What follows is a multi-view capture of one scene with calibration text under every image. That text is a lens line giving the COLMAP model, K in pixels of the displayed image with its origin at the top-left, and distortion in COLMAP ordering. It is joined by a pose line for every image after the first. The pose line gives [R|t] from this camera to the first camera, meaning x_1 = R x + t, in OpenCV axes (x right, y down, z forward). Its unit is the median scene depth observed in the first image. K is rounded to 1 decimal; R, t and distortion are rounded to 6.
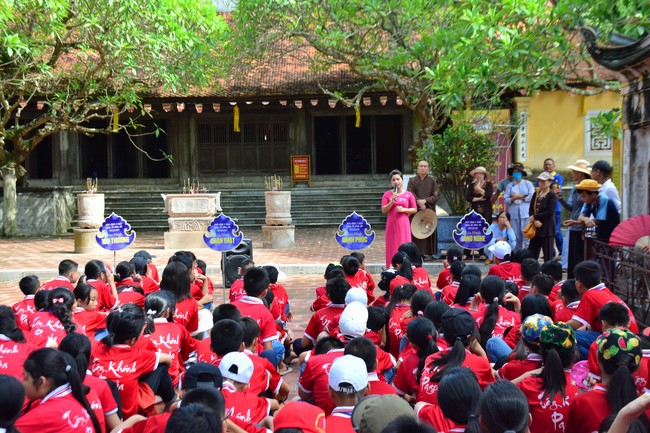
lens RADIAL K [[992.9, 0, 325.0], [0, 992.9, 216.5], [0, 0, 1]] dist [0.211170, 0.021811]
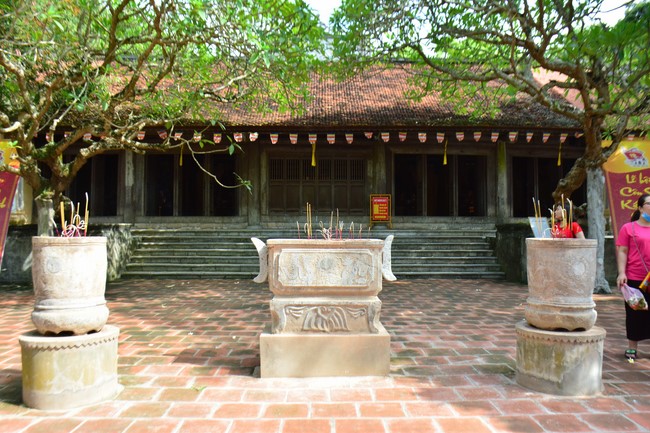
lens RADIAL K [[529.5, 0, 325.0], [0, 529.5, 216.5], [0, 0, 1]] dist [-0.056720, 0.000493]
pose [[0.999076, 0.020163, 0.037946, -0.095349], [-0.018074, 0.998344, -0.054607, -0.013520], [-0.038984, 0.053870, 0.997787, 0.519866]]
